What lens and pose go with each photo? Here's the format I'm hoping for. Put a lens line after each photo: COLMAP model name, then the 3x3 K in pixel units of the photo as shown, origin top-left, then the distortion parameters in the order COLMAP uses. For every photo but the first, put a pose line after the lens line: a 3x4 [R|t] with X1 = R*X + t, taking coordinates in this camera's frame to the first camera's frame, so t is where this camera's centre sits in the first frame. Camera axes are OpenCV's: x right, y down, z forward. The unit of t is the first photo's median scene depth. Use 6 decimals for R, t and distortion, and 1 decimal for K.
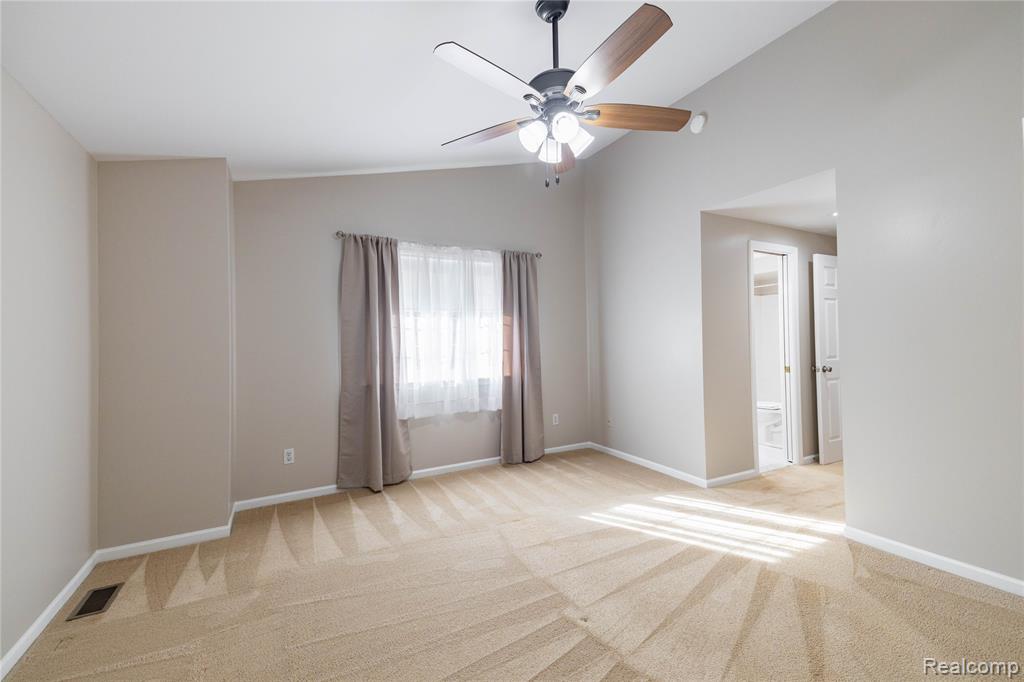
lens RADIAL K [[416.6, 0, 512.0], [0, 416.6, 341.0], [0, 0, 1]] dist [0.063938, -0.023972]
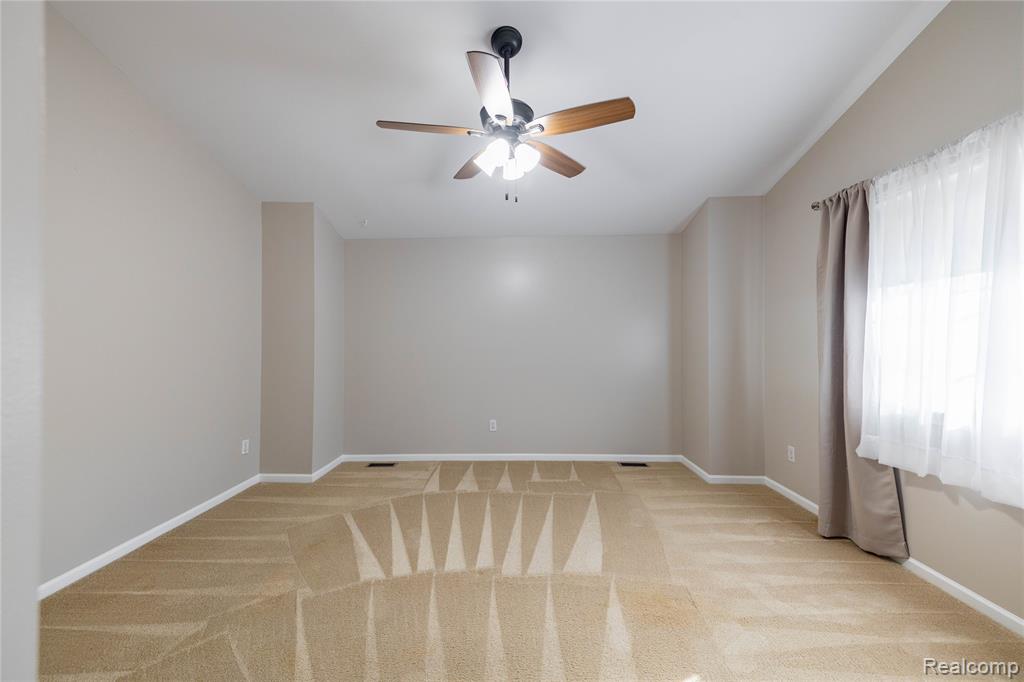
lens RADIAL K [[416.6, 0, 512.0], [0, 416.6, 341.0], [0, 0, 1]] dist [0.063938, -0.023972]
pose [[-0.515206, 0.013269, -0.856964, 0.672333], [0.012916, 0.999887, 0.007718, -0.006078], [0.856969, -0.007092, -0.515319, 0.993697]]
